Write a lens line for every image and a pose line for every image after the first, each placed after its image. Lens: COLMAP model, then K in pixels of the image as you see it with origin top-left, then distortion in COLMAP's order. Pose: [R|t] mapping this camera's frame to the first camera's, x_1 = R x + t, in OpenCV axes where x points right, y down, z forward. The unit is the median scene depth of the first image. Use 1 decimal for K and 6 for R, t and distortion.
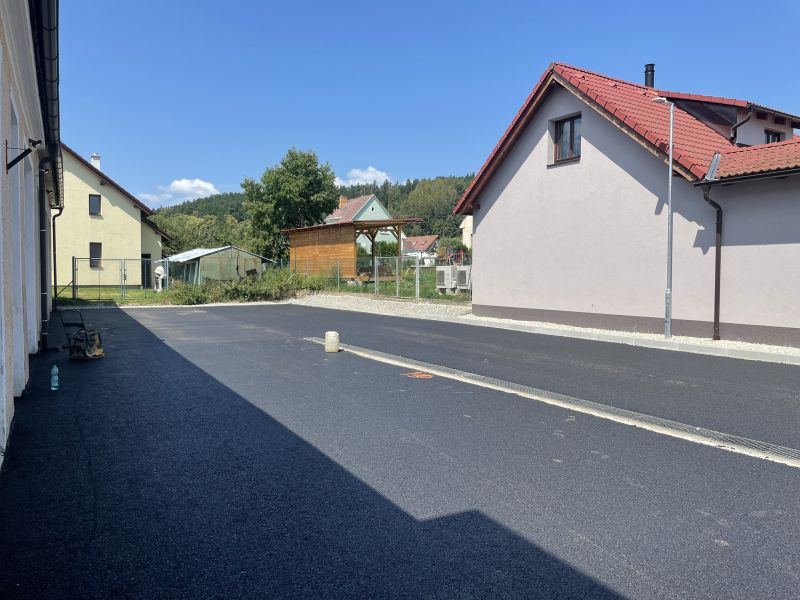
lens RADIAL K [[602.9, 0, 408.1], [0, 602.9, 297.6], [0, 0, 1]] dist [0.072332, -0.083617]
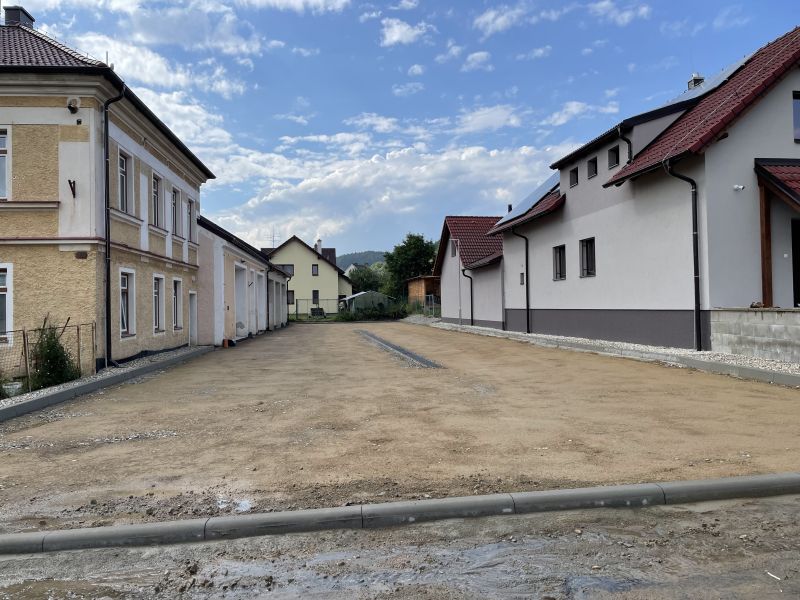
lens RADIAL K [[603.4, 0, 400.0], [0, 603.4, 300.0], [0, 0, 1]] dist [0.096649, -0.121247]
pose [[0.913629, -0.026075, -0.405712, 0.502047], [0.007698, 0.998872, -0.046863, 0.029720], [0.406476, 0.039692, 0.912799, -0.608728]]
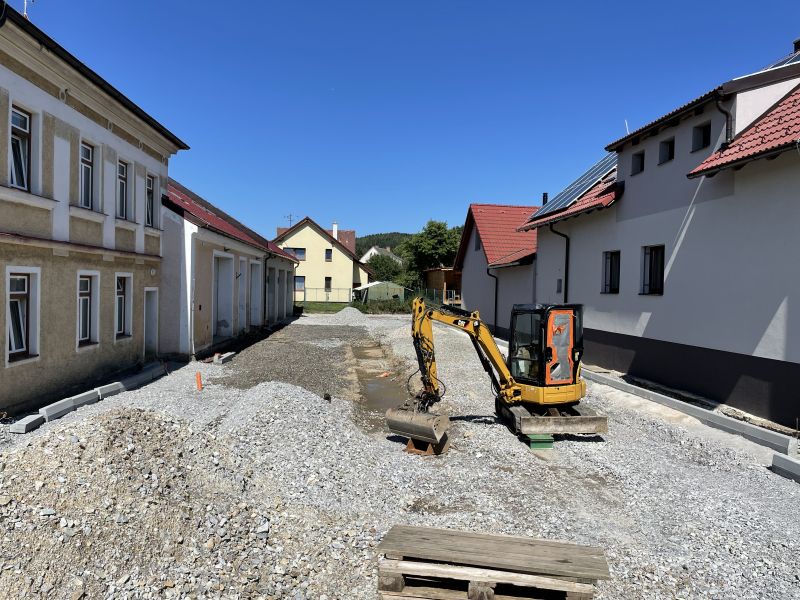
lens RADIAL K [[602.9, 0, 408.1], [0, 602.9, 297.6], [0, 0, 1]] dist [0.072332, -0.083617]
pose [[0.902934, 0.021328, -0.429250, 0.457729], [-0.033649, 0.999210, -0.021133, -0.003843], [0.428460, 0.033525, 0.902939, -0.468886]]
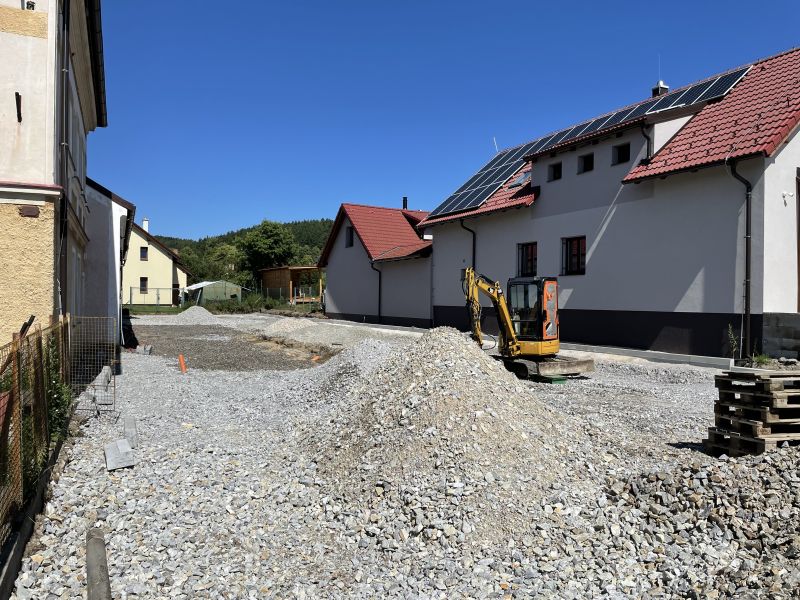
lens RADIAL K [[602.9, 0, 408.1], [0, 602.9, 297.6], [0, 0, 1]] dist [0.072332, -0.083617]
pose [[0.997582, 0.003848, -0.069390, 0.305872], [-0.006754, 0.999107, -0.041697, 0.026031], [0.069168, 0.042065, 0.996718, -0.570354]]
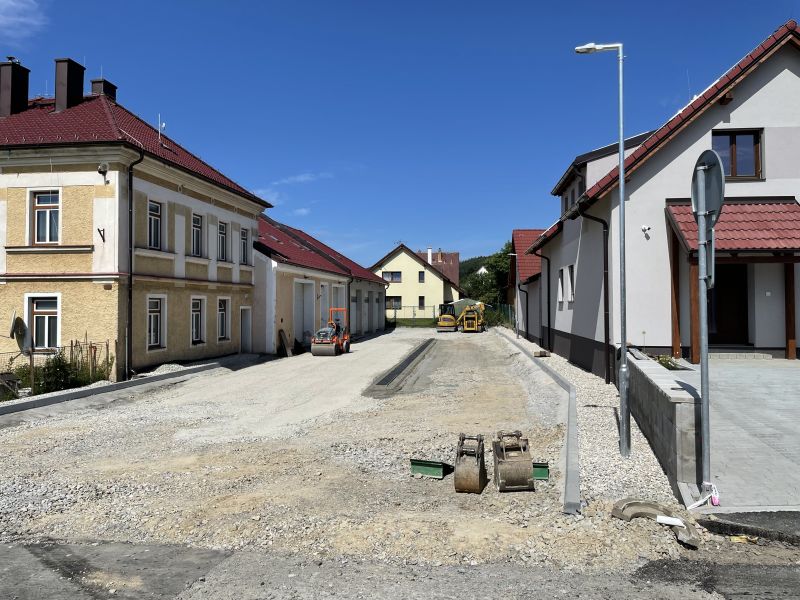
lens RADIAL K [[602.9, 0, 408.1], [0, 602.9, 297.6], [0, 0, 1]] dist [0.072332, -0.083617]
pose [[0.789395, -0.015798, -0.613683, 0.679833], [-0.016935, 0.998728, -0.047494, 0.006411], [0.613652, 0.047884, 0.788123, -0.571101]]
